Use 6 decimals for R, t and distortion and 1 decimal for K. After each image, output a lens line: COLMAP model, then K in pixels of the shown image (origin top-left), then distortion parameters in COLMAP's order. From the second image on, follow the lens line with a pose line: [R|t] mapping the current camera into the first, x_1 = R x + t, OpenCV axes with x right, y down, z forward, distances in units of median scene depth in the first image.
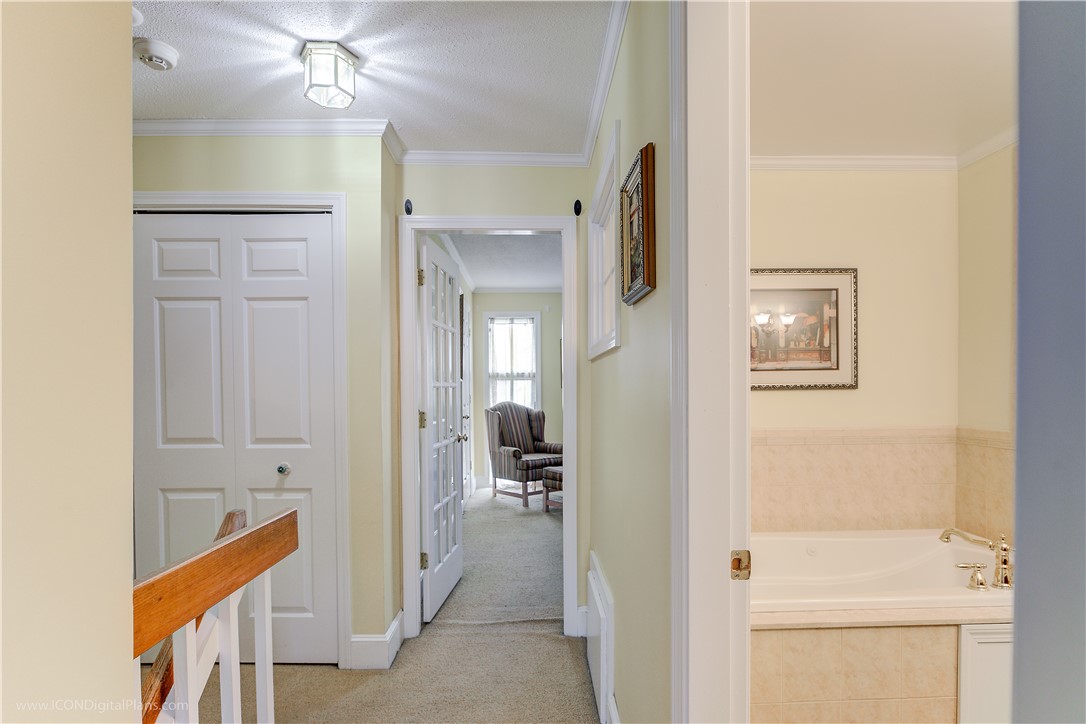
lens RADIAL K [[567.8, 0, 539.1], [0, 567.8, 388.1], [0, 0, 1]] dist [-0.005774, 0.000243]
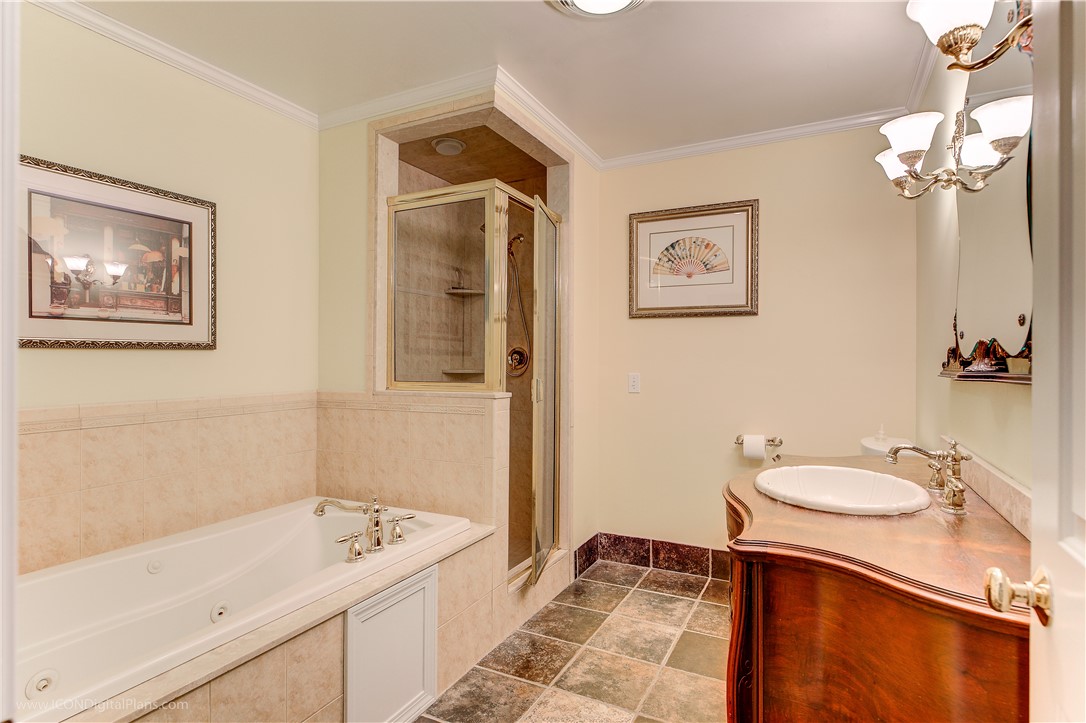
lens RADIAL K [[552.4, 0, 545.7], [0, 552.4, 360.7], [0, 0, 1]] dist [-0.005446, 0.000923]
pose [[0.472380, 0.006119, 0.881374, 0.083863], [0.000356, 0.999974, -0.007133, 0.023474], [-0.881395, 0.003683, 0.472366, 0.201174]]
